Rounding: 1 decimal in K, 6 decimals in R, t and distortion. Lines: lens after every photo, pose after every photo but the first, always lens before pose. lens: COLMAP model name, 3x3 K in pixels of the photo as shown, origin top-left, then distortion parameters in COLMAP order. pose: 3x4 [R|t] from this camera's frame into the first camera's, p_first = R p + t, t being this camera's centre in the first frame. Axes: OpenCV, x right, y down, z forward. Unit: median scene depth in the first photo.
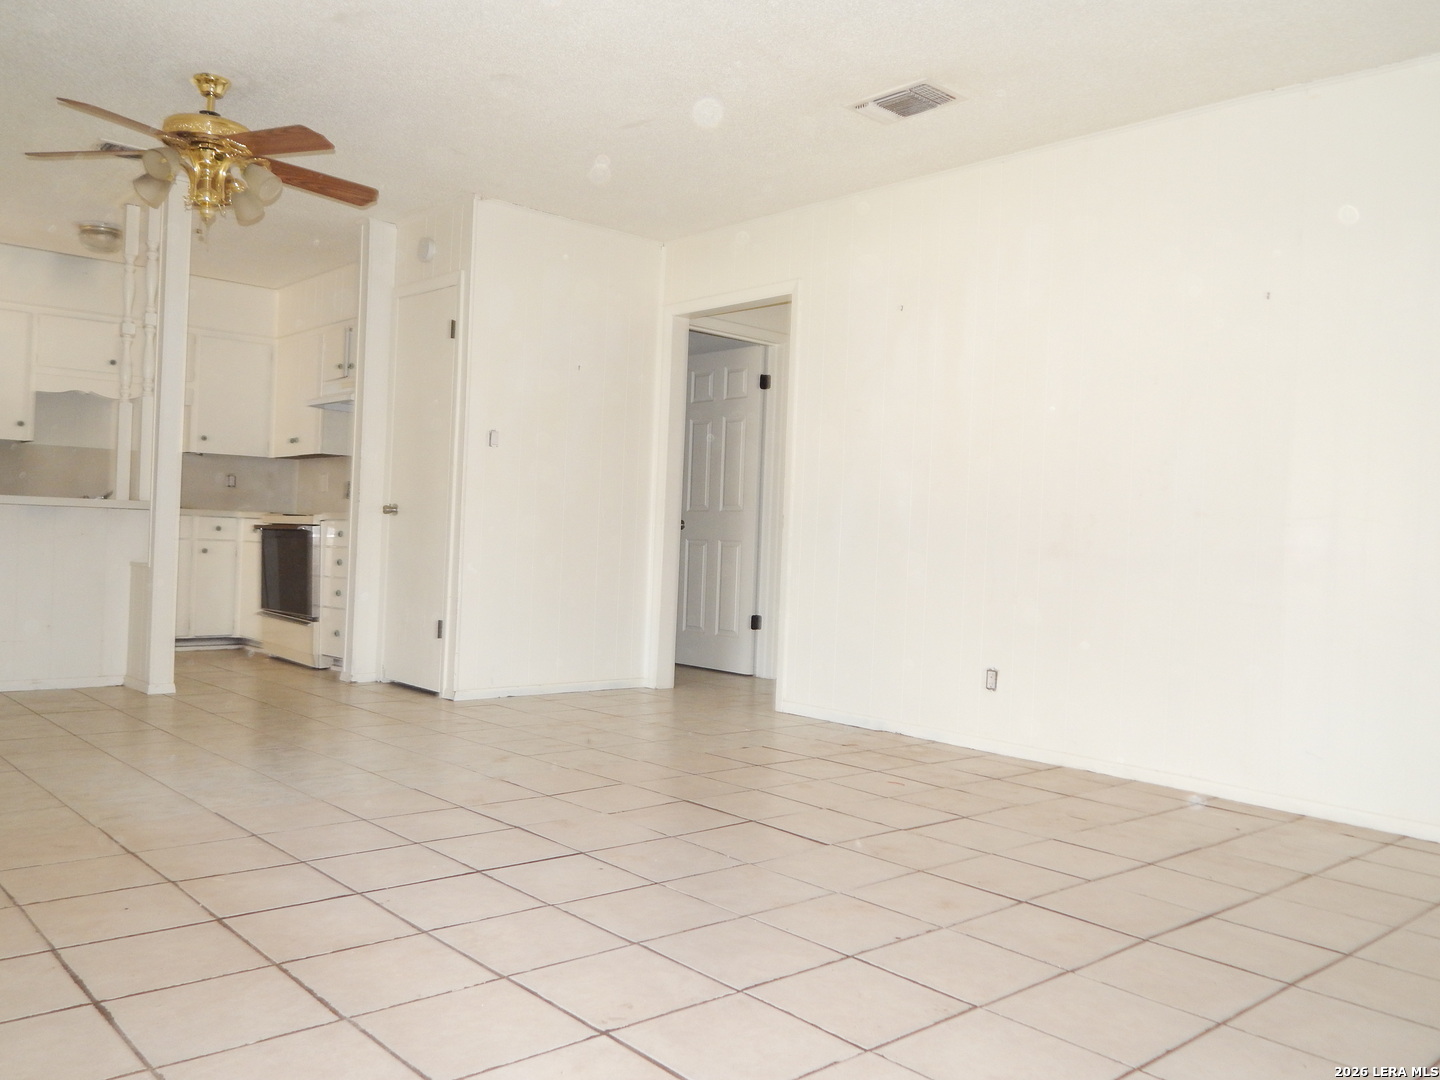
lens RADIAL K [[1181.0, 0, 719.0], [0, 1181.0, 531.7], [0, 0, 1]] dist [-0.006385, 0.000871]
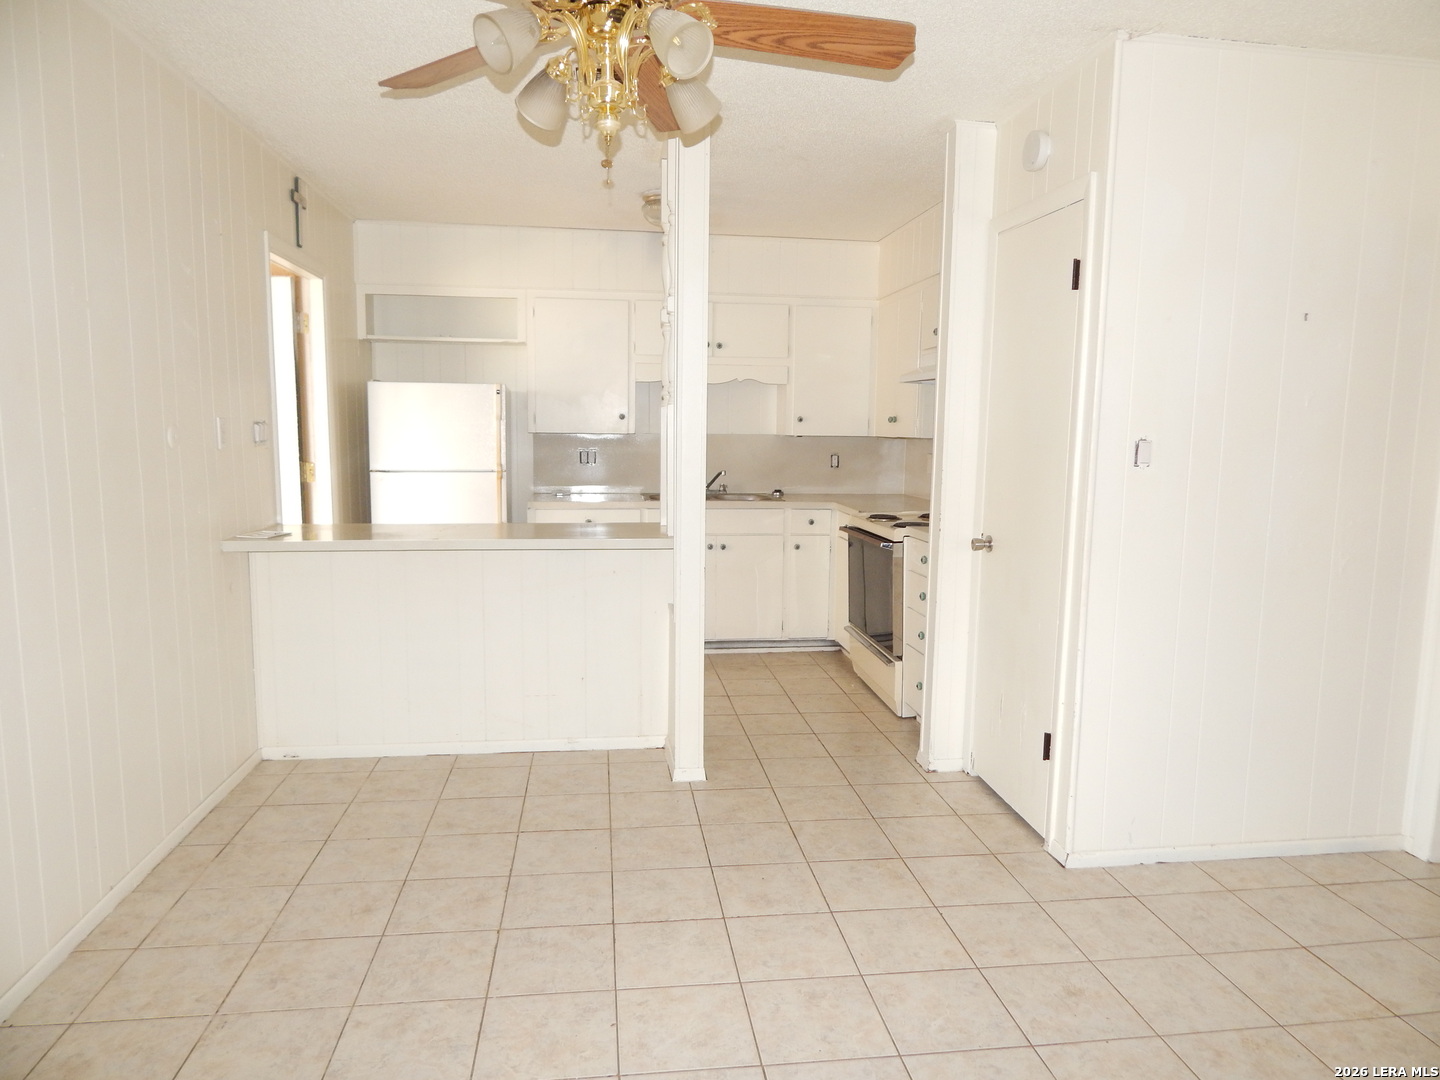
lens RADIAL K [[955.9, 0, 721.5], [0, 955.9, 529.3], [0, 0, 1]] dist [0.002543, -0.001381]
pose [[0.825542, 0.040700, -0.562872, -0.082252], [0.017479, 0.995073, 0.097587, -0.081678], [0.564070, -0.090401, 0.820763, 0.423719]]
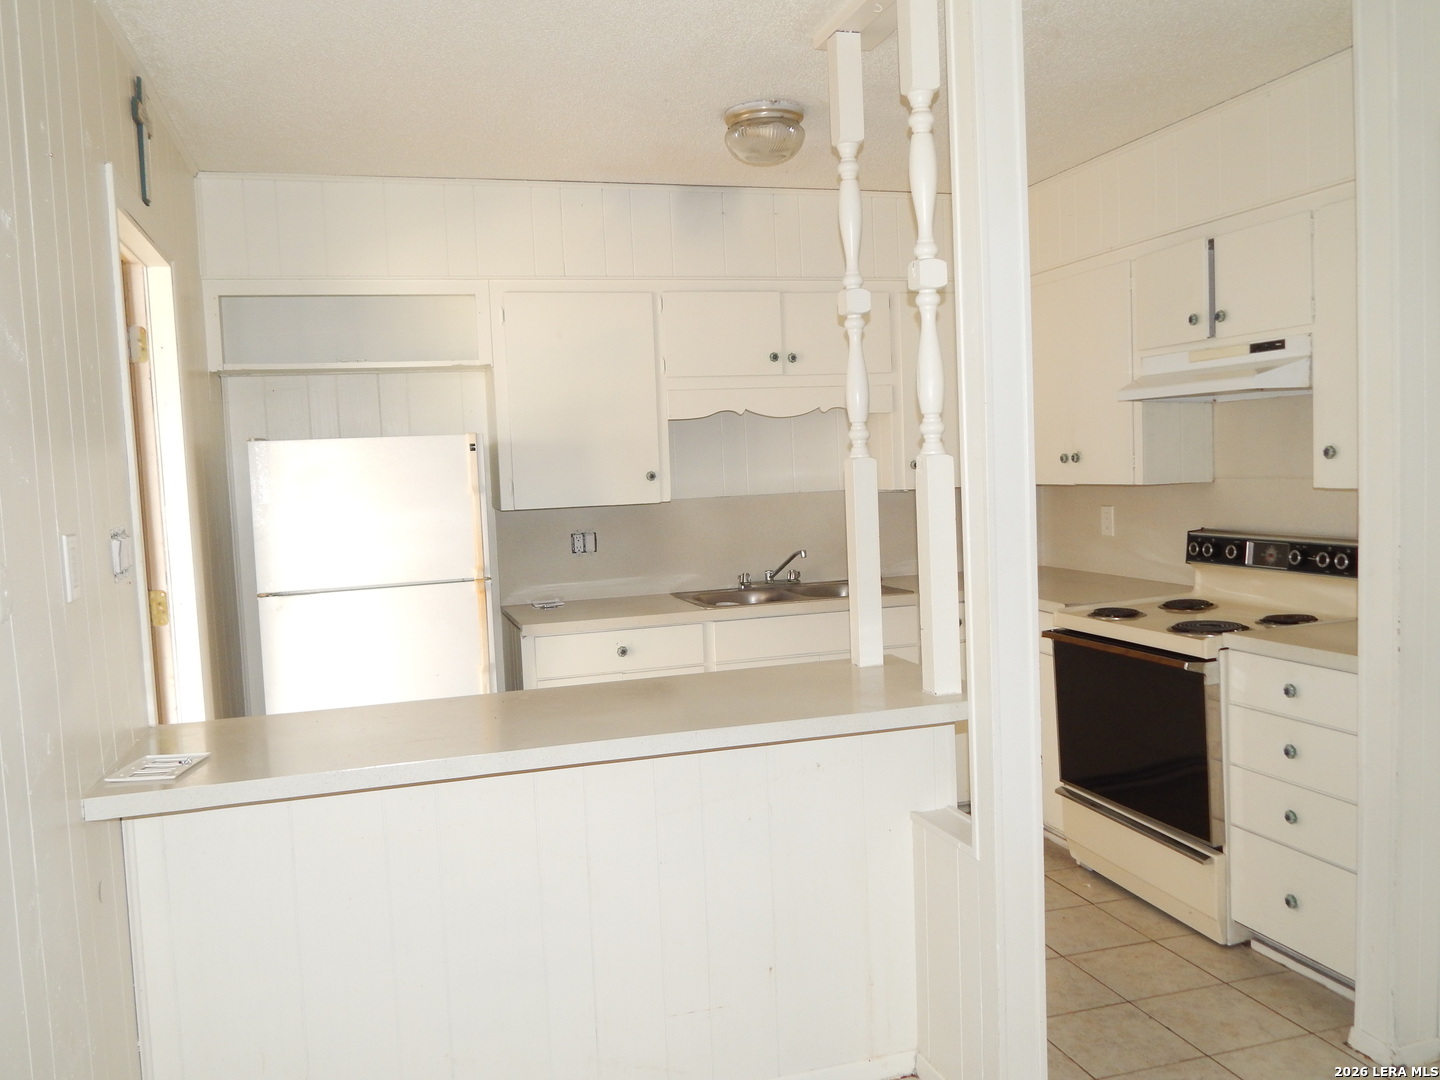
lens RADIAL K [[1181.0, 0, 719.0], [0, 1181.0, 531.7], [0, 0, 1]] dist [-0.006385, 0.000871]
pose [[0.898393, -0.042230, -0.437157, -0.321308], [0.072051, 0.996052, 0.051850, -0.100560], [0.433242, -0.078080, 0.897889, 0.504137]]
